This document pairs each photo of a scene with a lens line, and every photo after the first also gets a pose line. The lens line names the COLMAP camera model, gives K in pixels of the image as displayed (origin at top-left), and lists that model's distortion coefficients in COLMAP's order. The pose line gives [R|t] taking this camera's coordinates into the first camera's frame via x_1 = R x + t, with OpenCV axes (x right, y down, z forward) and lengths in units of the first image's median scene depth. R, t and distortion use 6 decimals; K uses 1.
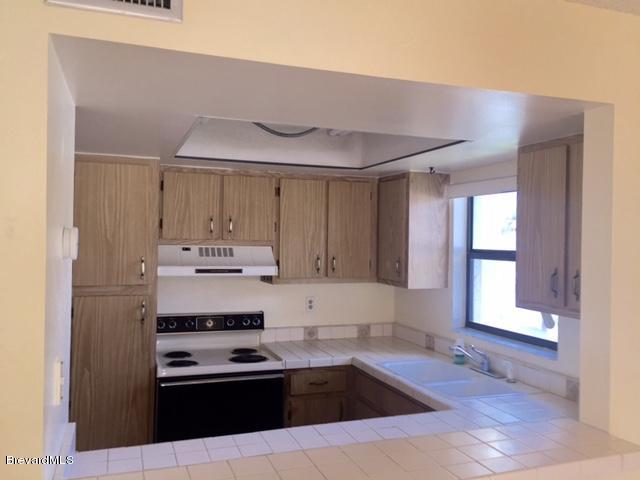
lens RADIAL K [[551.1, 0, 318.3], [0, 551.1, 235.9], [0, 0, 1]] dist [0.038464, 0.002083]
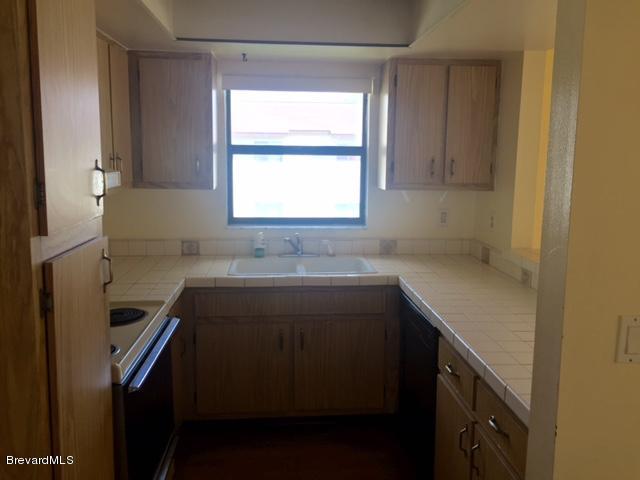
lens RADIAL K [[551.1, 0, 317.7], [0, 551.1, 238.4], [0, 0, 1]] dist [0.038464, 0.002083]
pose [[0.281757, -0.153528, 0.947123, -0.668342], [-0.011452, 0.986507, 0.163319, 0.026401], [-0.959417, -0.056863, 0.276197, 0.596581]]
